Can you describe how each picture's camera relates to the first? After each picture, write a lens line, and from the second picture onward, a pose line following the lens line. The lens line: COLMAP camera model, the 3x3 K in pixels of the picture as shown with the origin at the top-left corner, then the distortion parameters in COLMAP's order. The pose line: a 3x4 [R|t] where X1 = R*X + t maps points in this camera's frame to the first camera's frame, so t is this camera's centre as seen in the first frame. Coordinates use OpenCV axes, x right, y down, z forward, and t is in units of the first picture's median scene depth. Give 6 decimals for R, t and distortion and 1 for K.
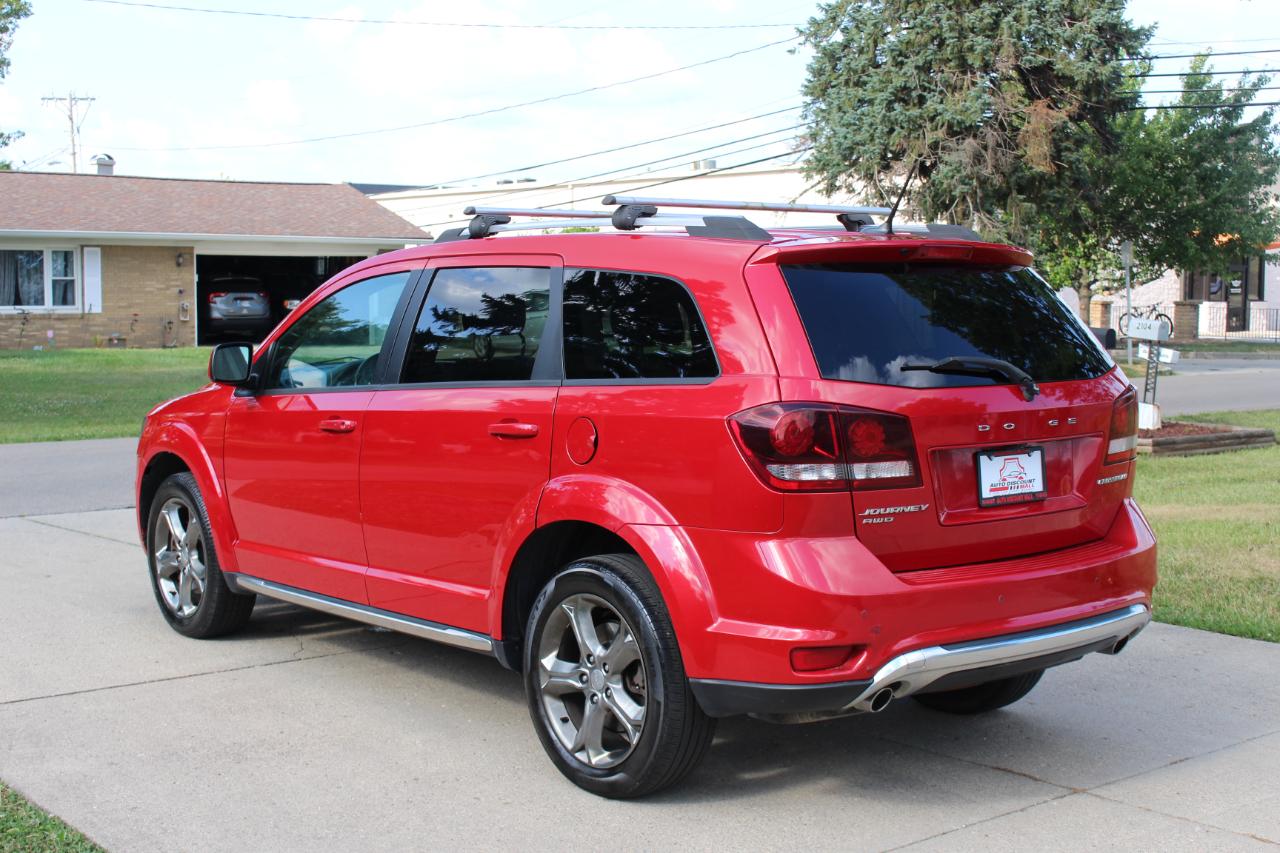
lens RADIAL K [[1753.9, 0, 636.6], [0, 1753.9, 413.9], [0, 0, 1]] dist [-0.099951, 0.147189]
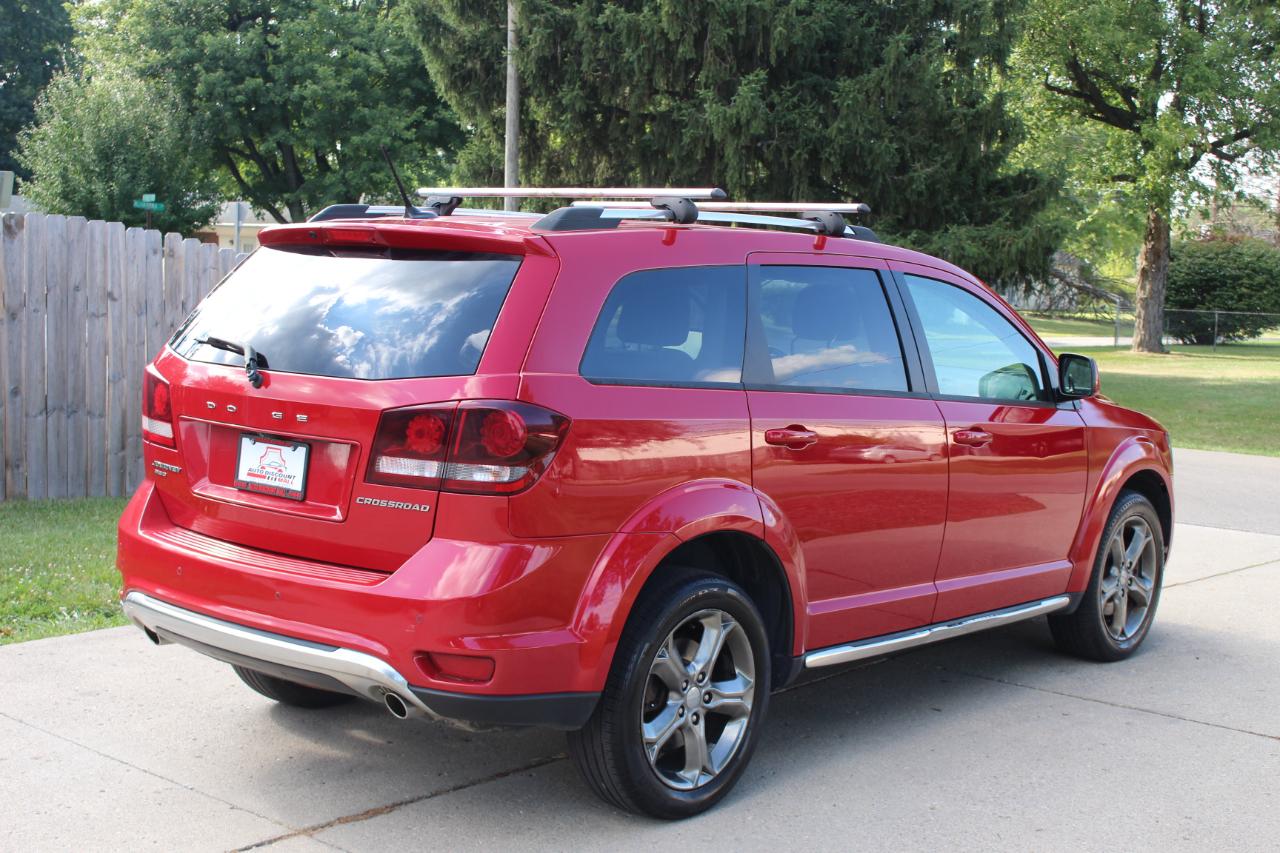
lens RADIAL K [[1779.9, 0, 640.5], [0, 1779.9, 387.1], [0, 0, 1]] dist [-0.000688, 0.021654]
pose [[0.139472, 0.073166, -0.987519, 0.234308], [-0.113011, 0.991927, 0.057531, -0.016856], [0.983756, 0.103576, 0.146615, 0.204060]]
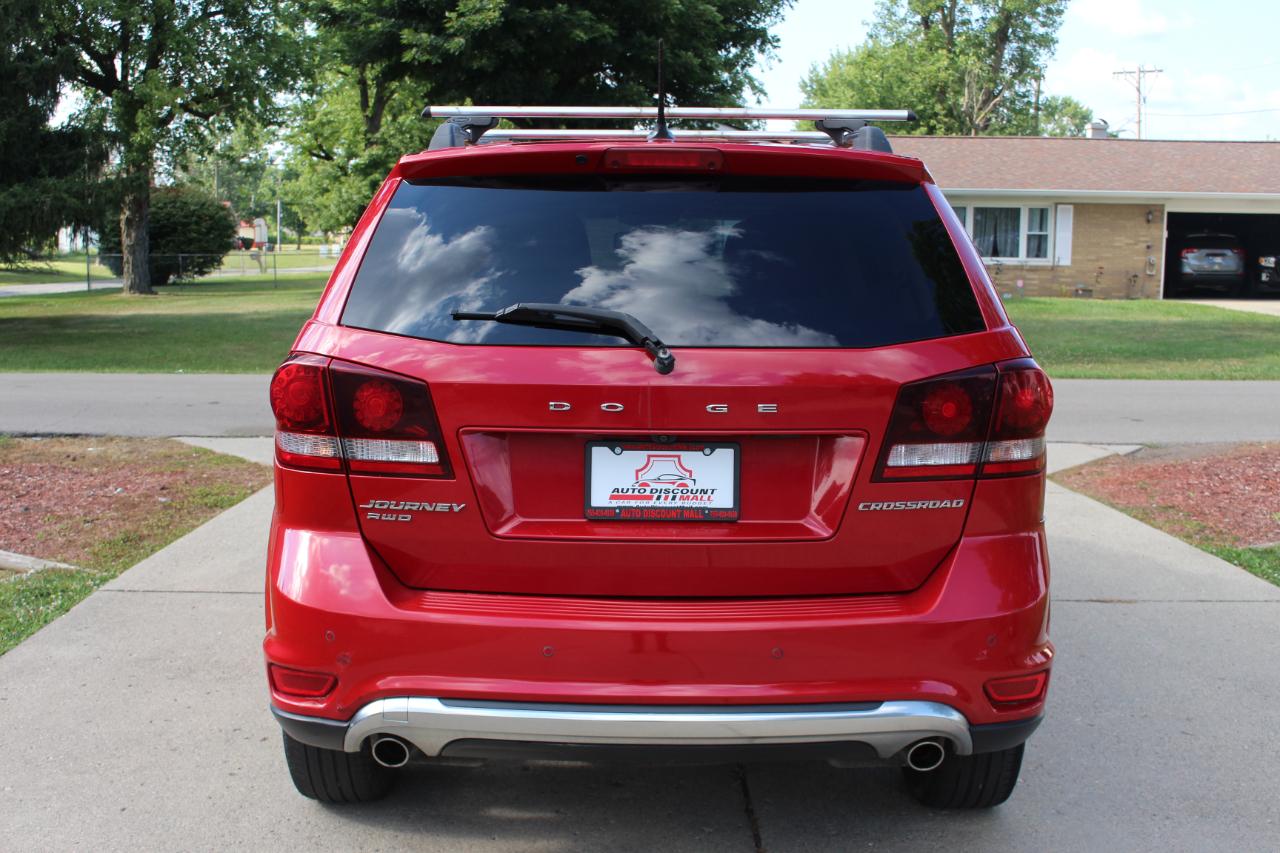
lens RADIAL K [[1526.8, 0, 640.0], [0, 1526.8, 426.5], [0, 0, 1]] dist [-0.065634, 0.009753]
pose [[0.754355, 0.083140, -0.651181, 0.116424], [-0.053770, 0.996440, 0.064931, -0.004768], [0.654261, -0.013967, 0.756140, 0.104273]]
